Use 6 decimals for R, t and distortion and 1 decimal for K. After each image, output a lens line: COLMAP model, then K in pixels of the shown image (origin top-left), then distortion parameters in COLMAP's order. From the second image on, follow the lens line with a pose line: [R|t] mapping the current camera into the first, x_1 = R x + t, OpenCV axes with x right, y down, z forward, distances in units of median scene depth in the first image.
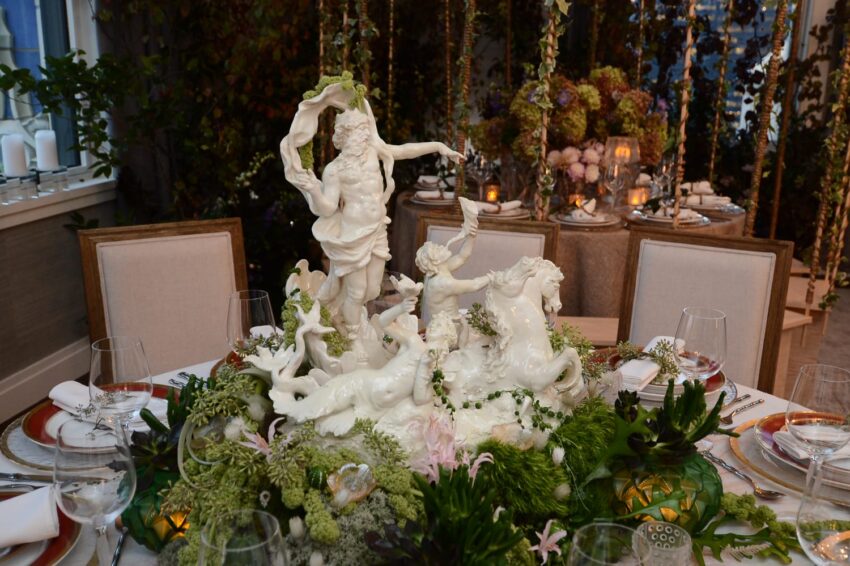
lens RADIAL K [[815.5, 0, 425.0], [0, 815.5, 283.0], [0, 0, 1]] dist [0.013688, 0.007262]
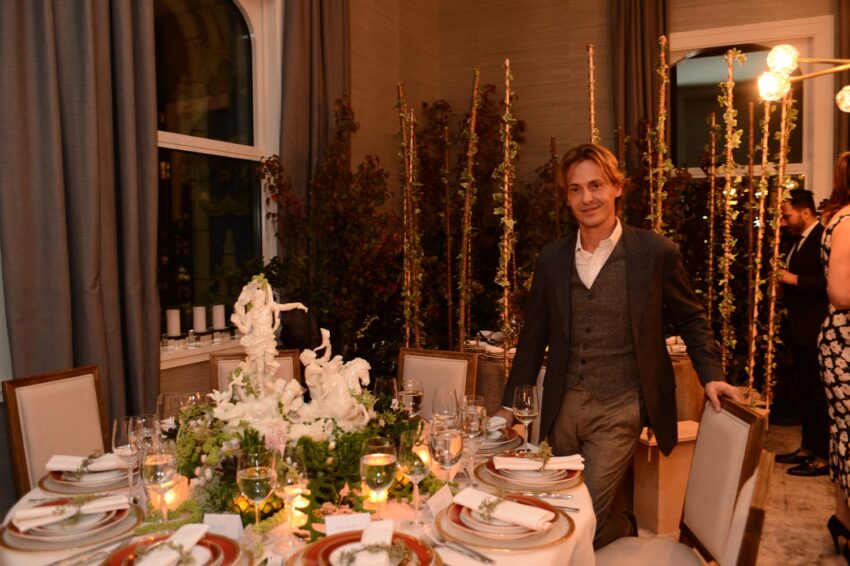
lens RADIAL K [[669.5, 0, 425.0], [0, 669.5, 283.0], [0, 0, 1]] dist [-0.056912, -0.000630]
pose [[0.970770, -0.013267, -0.239643, 0.793238], [-0.037818, 0.977543, -0.207314, 0.142560], [0.237012, 0.210317, 0.948468, -0.678248]]
